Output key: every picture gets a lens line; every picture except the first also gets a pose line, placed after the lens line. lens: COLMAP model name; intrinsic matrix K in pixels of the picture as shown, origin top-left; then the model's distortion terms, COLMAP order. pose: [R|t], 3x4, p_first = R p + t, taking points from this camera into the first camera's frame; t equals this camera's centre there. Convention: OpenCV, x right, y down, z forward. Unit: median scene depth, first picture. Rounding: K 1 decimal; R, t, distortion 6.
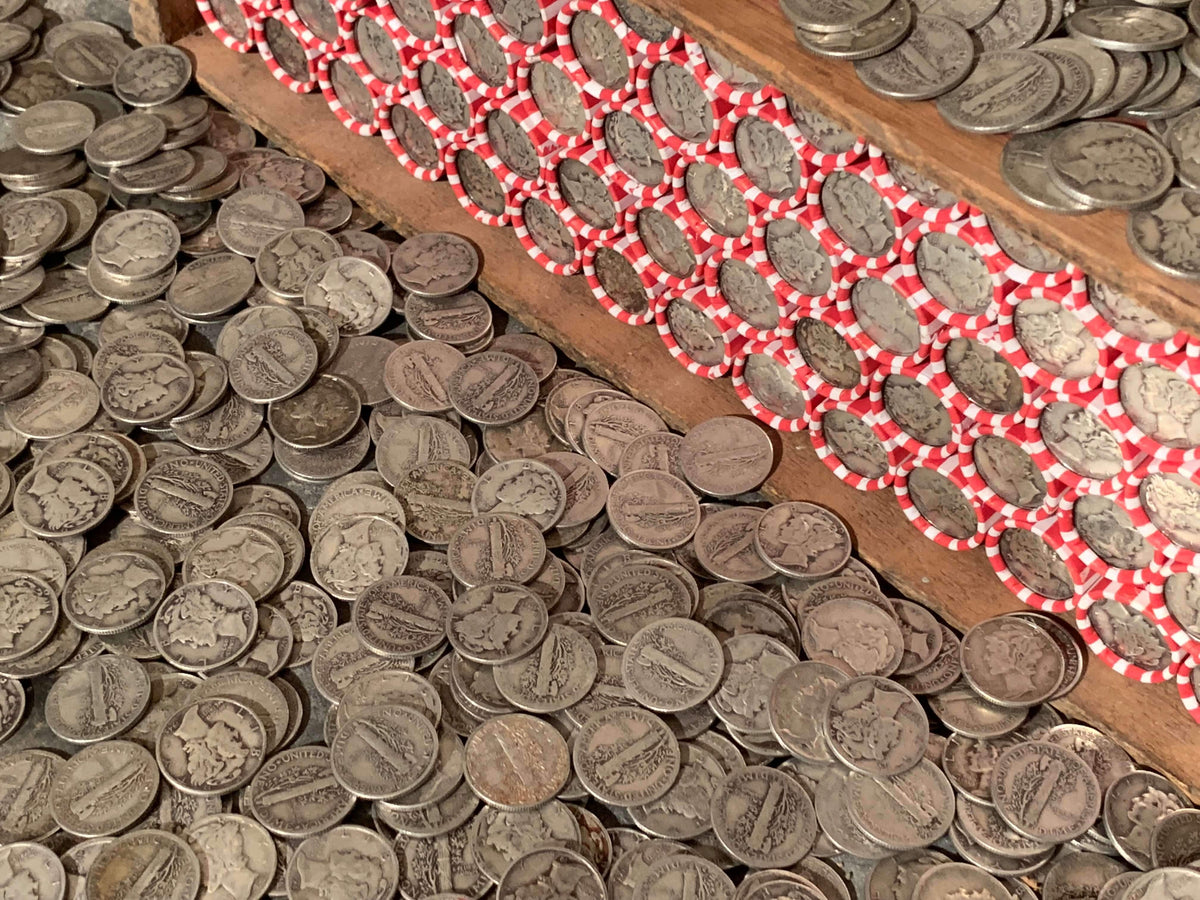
lens RADIAL K [[1845.6, 0, 598.7], [0, 1845.6, 424.9], [0, 0, 1]] dist [0.242232, -0.937966]
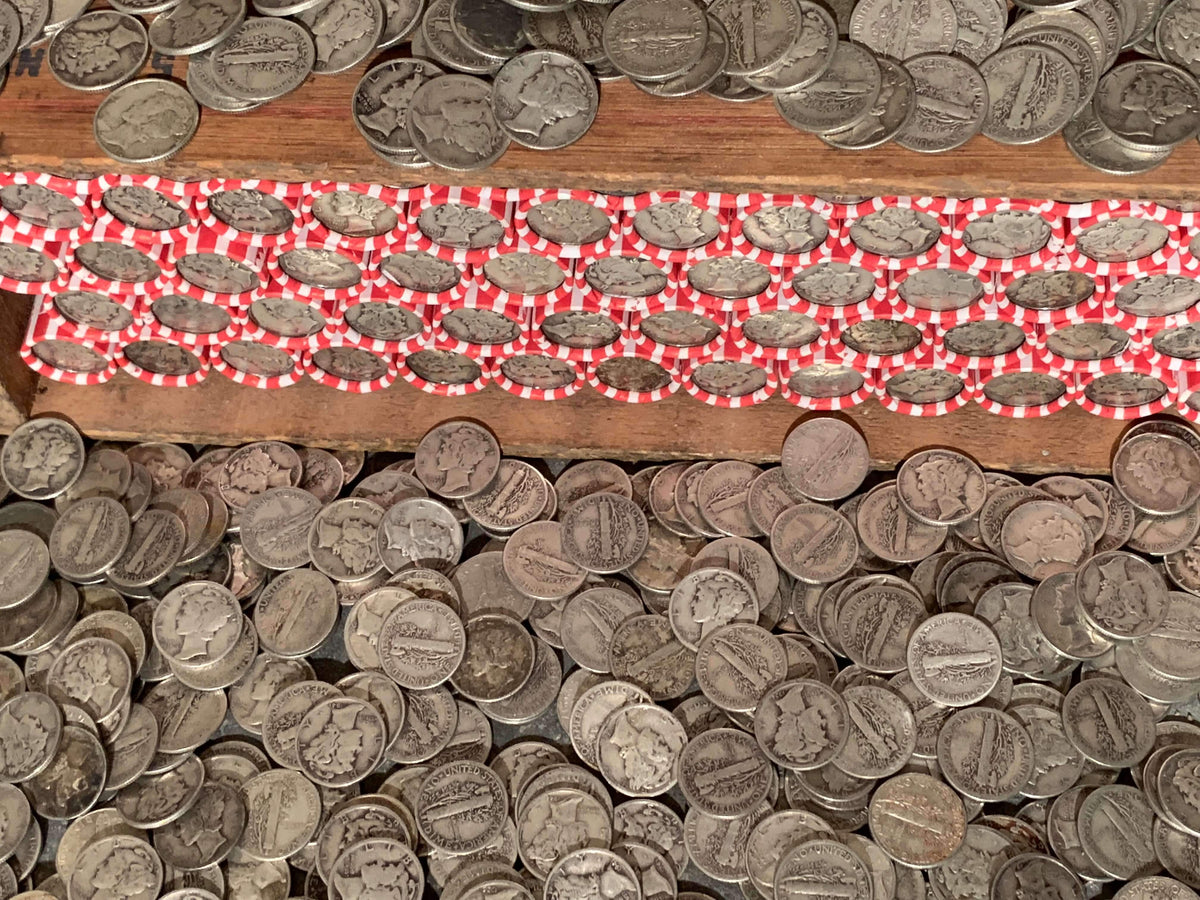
lens RADIAL K [[1845.6, 0, 598.7], [0, 1845.6, 424.9], [0, 0, 1]] dist [0.242232, -0.937966]
pose [[0.779252, -0.581506, 0.233704, -0.281525], [0.534614, 0.811385, 0.236310, -0.333365], [-0.327039, -0.059204, 0.943154, 0.028003]]
